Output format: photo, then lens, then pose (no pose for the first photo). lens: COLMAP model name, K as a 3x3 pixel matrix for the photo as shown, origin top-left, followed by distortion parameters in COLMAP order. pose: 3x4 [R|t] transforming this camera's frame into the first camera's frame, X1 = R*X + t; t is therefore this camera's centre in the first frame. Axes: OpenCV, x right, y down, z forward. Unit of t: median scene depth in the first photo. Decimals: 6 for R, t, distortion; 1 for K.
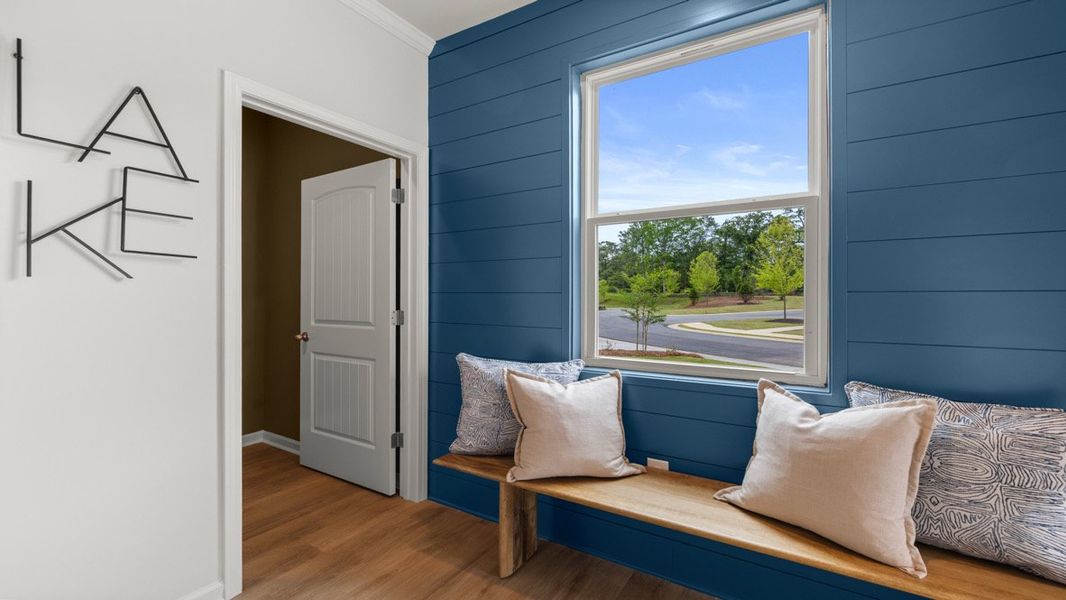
lens RADIAL K [[472.3, 0, 535.6], [0, 472.3, 295.7], [0, 0, 1]] dist [-0.000953, -0.000308]
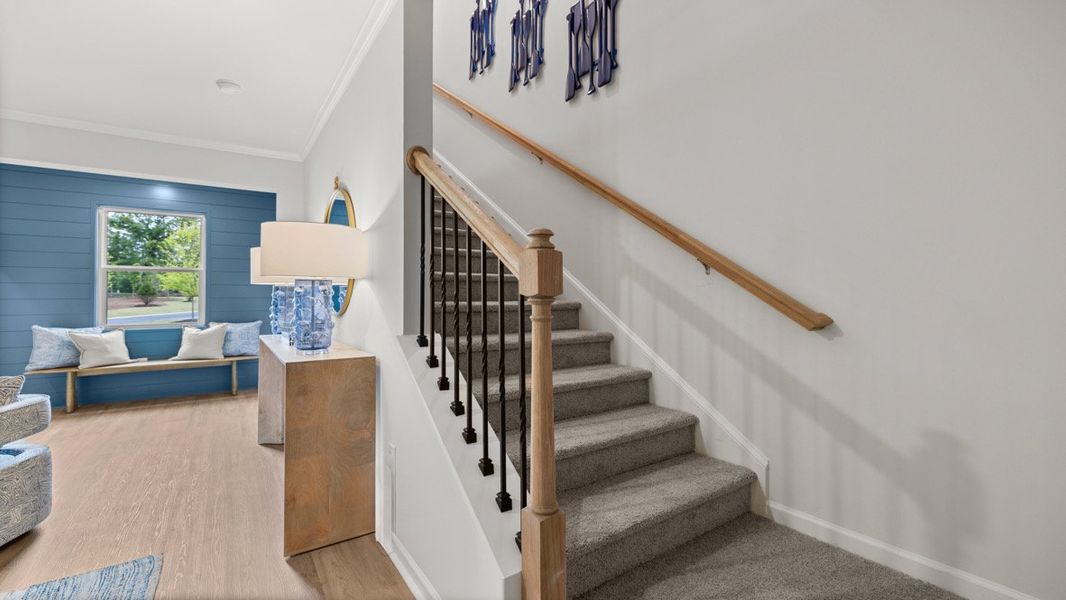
lens RADIAL K [[472.3, 0, 535.6], [0, 472.3, 295.7], [0, 0, 1]] dist [-0.000953, -0.000308]
pose [[0.442037, 0.007679, 0.896964, -1.114221], [-0.005134, 0.999969, -0.006031, -0.016770], [-0.896982, -0.001939, 0.442062, -2.126776]]
